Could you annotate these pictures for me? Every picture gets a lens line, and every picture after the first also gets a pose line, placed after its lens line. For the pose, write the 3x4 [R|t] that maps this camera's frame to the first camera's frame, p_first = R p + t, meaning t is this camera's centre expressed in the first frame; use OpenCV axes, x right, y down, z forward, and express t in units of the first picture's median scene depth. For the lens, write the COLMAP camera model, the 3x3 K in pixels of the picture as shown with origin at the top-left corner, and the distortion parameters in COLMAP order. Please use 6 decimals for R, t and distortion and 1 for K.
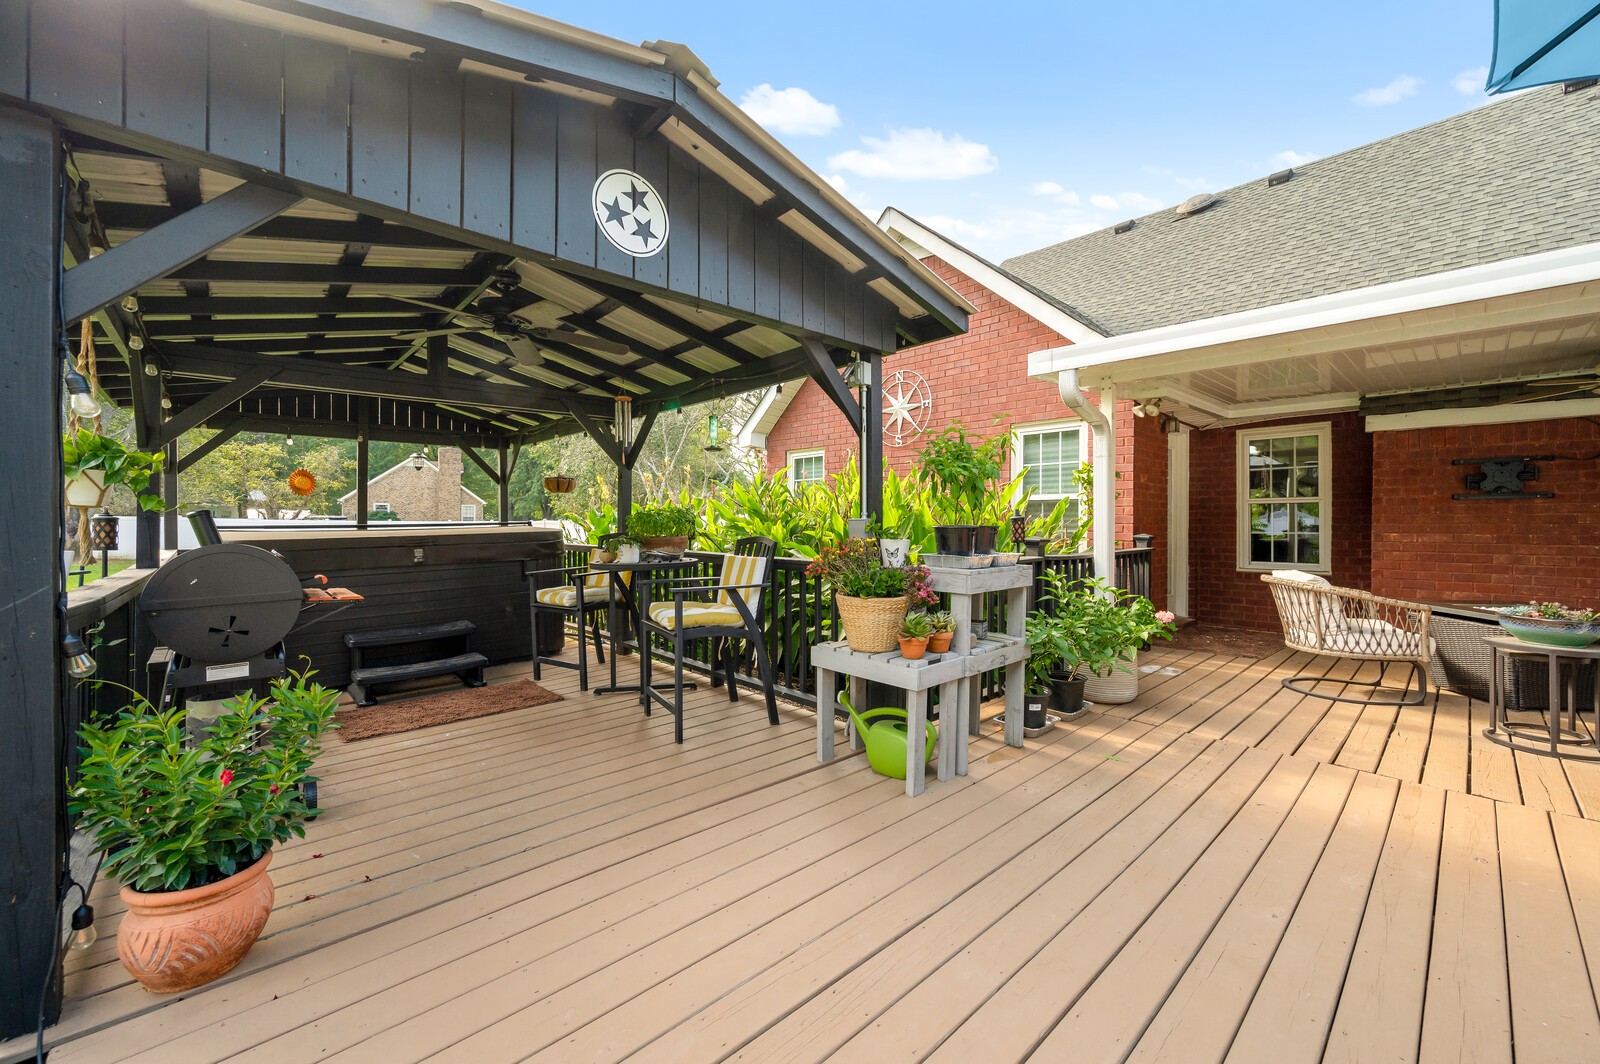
lens RADIAL K [[642.6, 0, 796.1], [0, 642.6, 519.2], [0, 0, 1]] dist [0.001653, 0.000222]
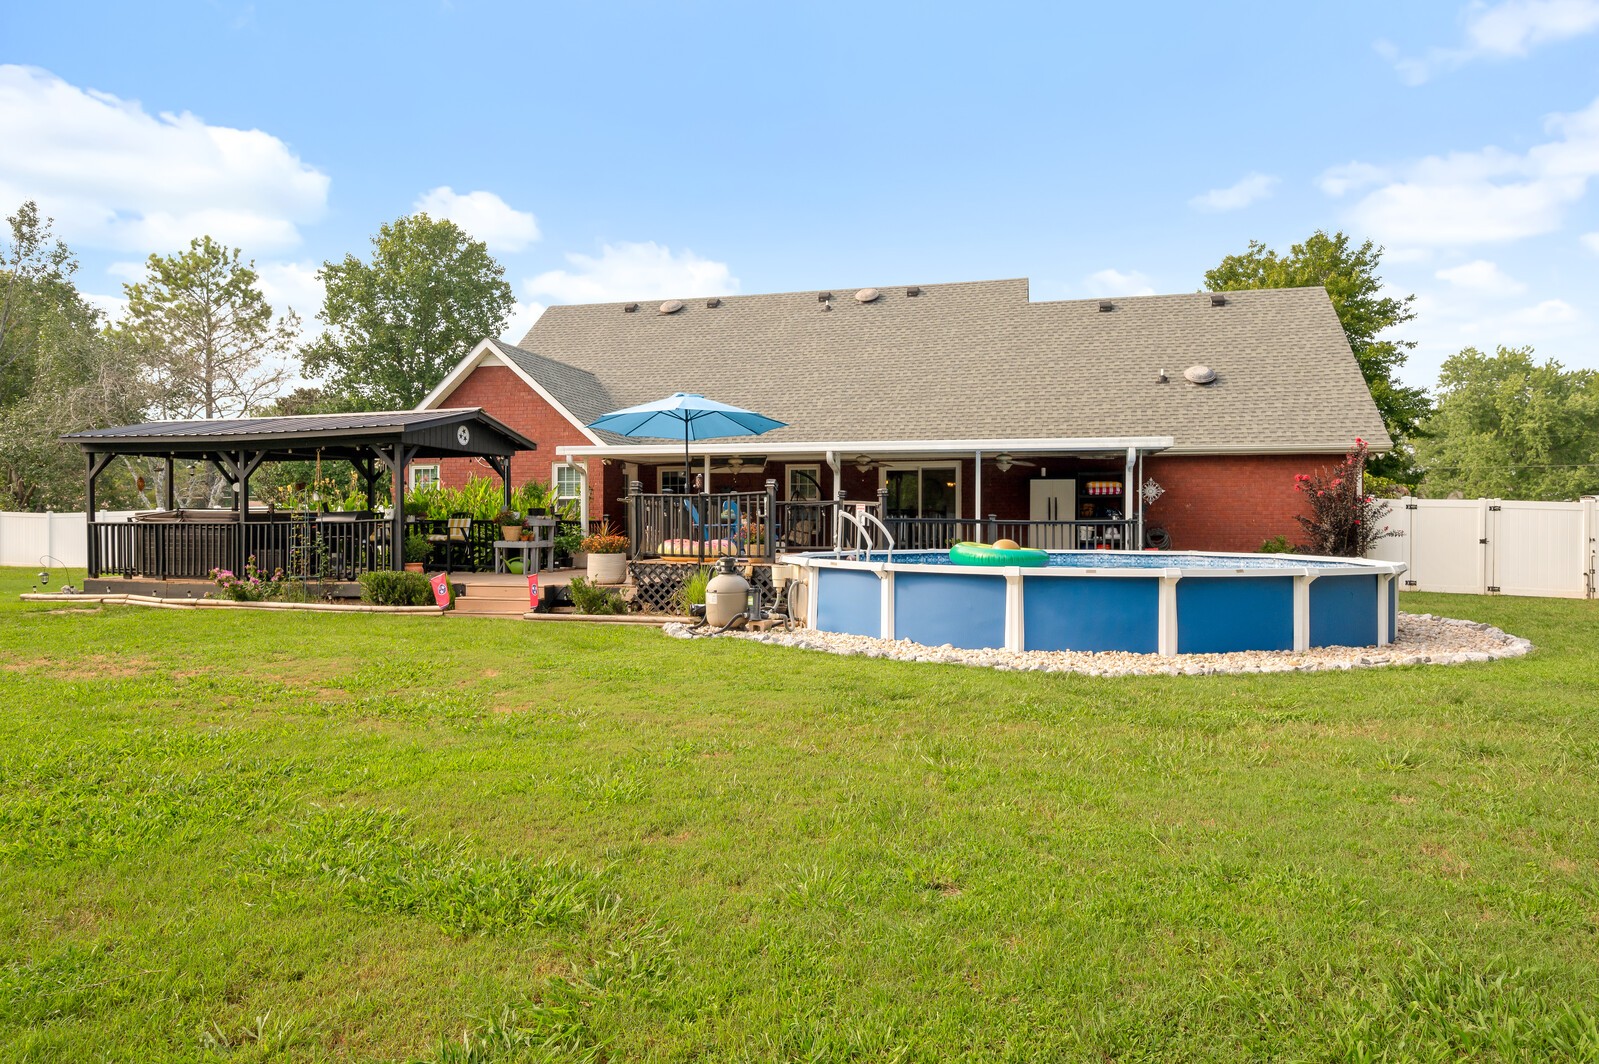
lens RADIAL K [[764.5, 0, 783.4], [0, 764.5, 524.5], [0, 0, 1]] dist [-0.003608, -0.000190]
pose [[0.819671, -0.005284, 0.572810, -1.052120], [-0.001881, 0.999927, 0.011916, 0.050618], [-0.572831, -0.010845, 0.819602, -3.283864]]
